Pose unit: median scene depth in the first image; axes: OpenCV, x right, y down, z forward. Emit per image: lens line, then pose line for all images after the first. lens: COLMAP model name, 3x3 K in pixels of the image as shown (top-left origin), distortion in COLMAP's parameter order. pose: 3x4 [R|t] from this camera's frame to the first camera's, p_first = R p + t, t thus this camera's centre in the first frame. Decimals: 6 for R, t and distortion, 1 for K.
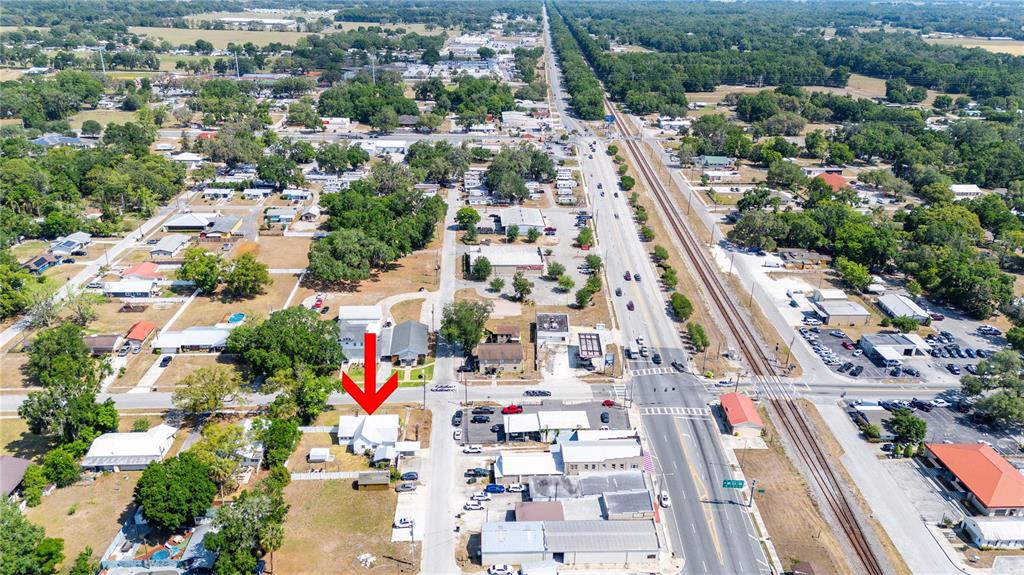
lens RADIAL K [[744.8, 0, 512.4], [0, 744.8, 284.3], [0, 0, 1]] dist [0.061187, -0.011084]
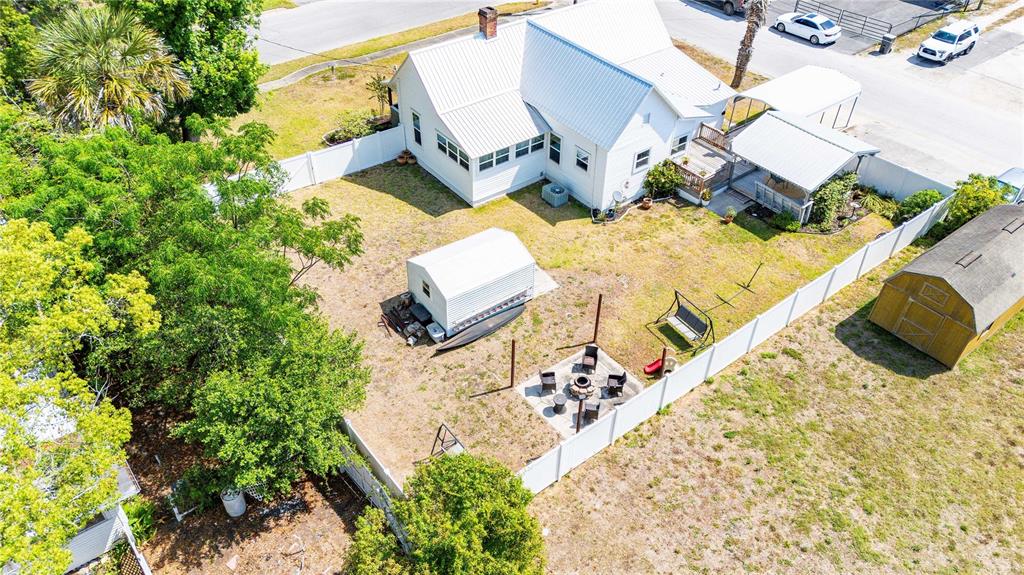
lens RADIAL K [[744.8, 0, 511.7], [0, 744.8, 293.0], [0, 0, 1]] dist [0.061187, -0.011084]
pose [[0.826508, -0.372481, 0.422070, -0.296379], [0.212691, 0.900834, 0.378497, 0.160888], [-0.521198, -0.223061, 0.823770, 0.810387]]
